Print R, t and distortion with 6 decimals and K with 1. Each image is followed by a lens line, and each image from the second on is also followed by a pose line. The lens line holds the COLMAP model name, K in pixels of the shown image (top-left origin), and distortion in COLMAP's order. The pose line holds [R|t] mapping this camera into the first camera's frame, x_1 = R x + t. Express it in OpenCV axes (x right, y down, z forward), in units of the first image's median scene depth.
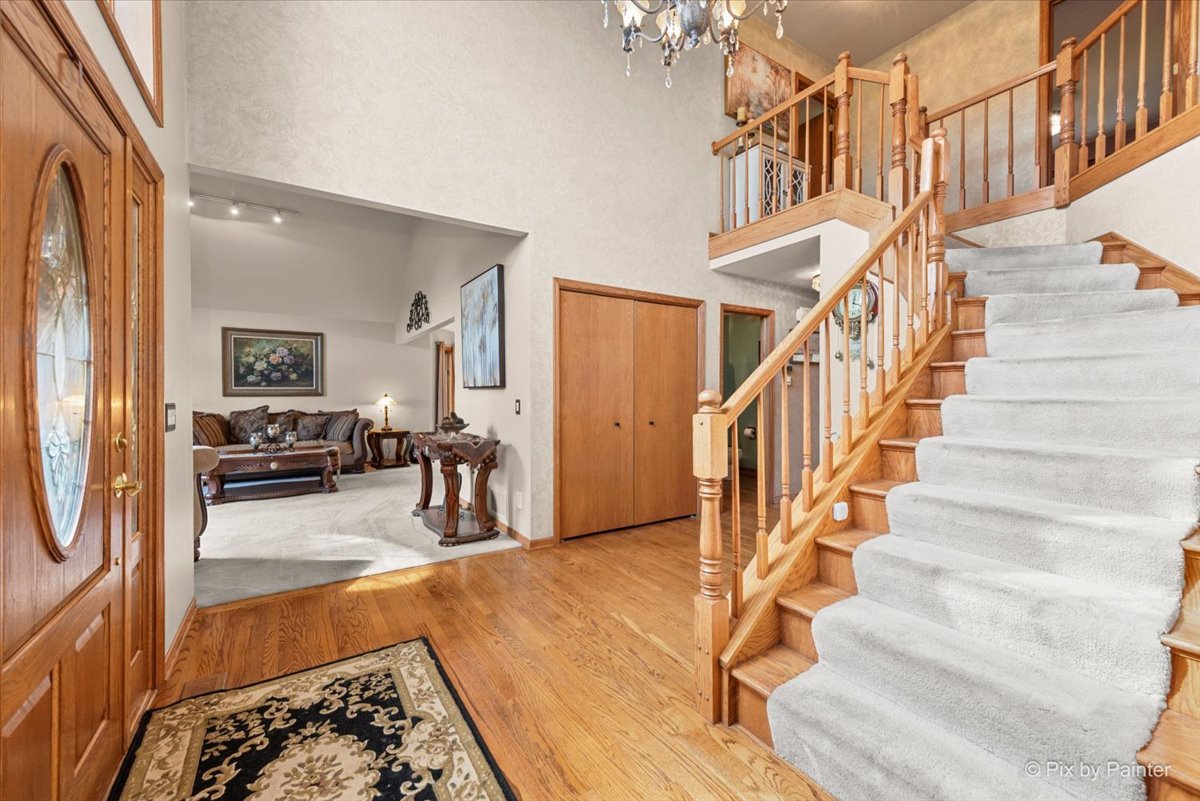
lens RADIAL K [[476.9, 0, 601.4], [0, 476.9, 394.0], [0, 0, 1]] dist [0.009903, -0.000258]
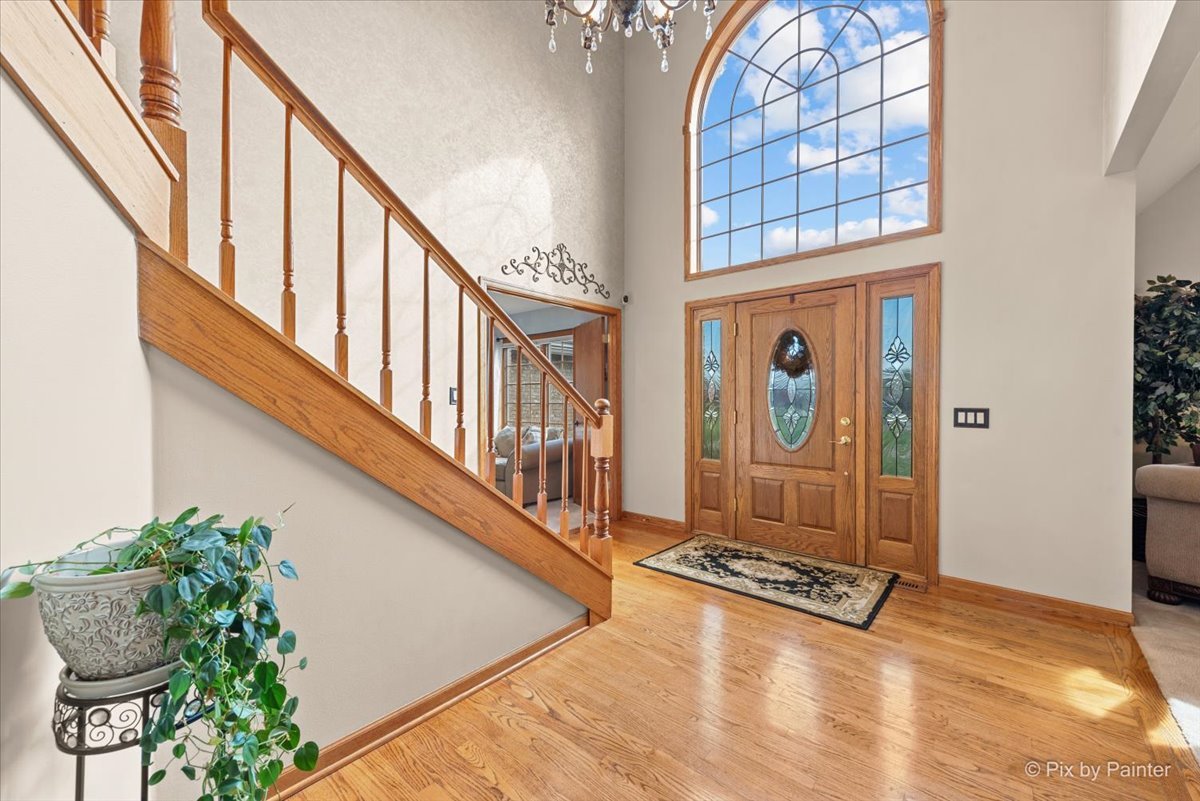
lens RADIAL K [[469.6, 0, 604.5], [0, 469.6, 400.2], [0, 0, 1]] dist [0.029291, -0.000101]
pose [[-0.959555, -0.002016, -0.281514, 0.326355], [-0.001844, 0.999998, -0.000879, 0.000369], [0.281515, -0.000324, -0.959557, 1.242418]]
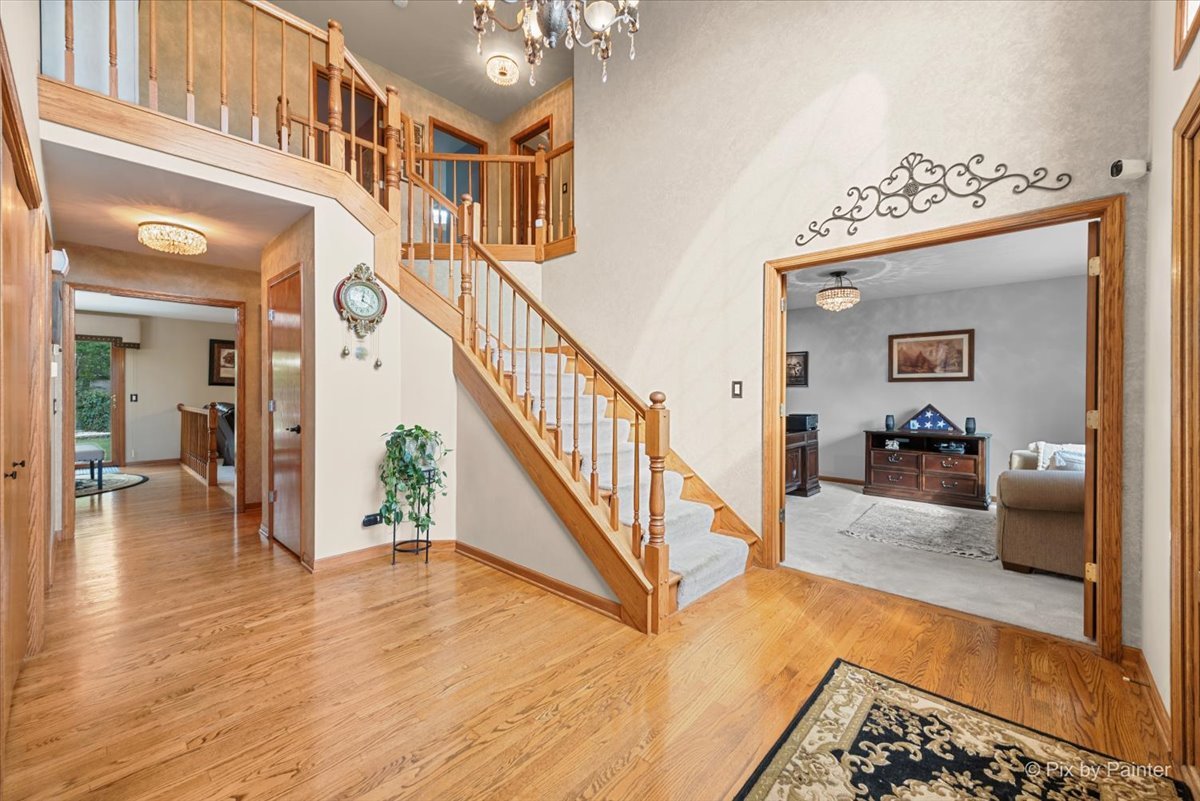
lens RADIAL K [[476.9, 0, 601.4], [0, 476.9, 394.0], [0, 0, 1]] dist [0.009903, -0.000258]
pose [[-0.247578, -0.006896, 0.968844, -0.534994], [-0.001538, 0.999976, 0.006725, -0.006380], [-0.968867, 0.000174, -0.247582, 0.763756]]
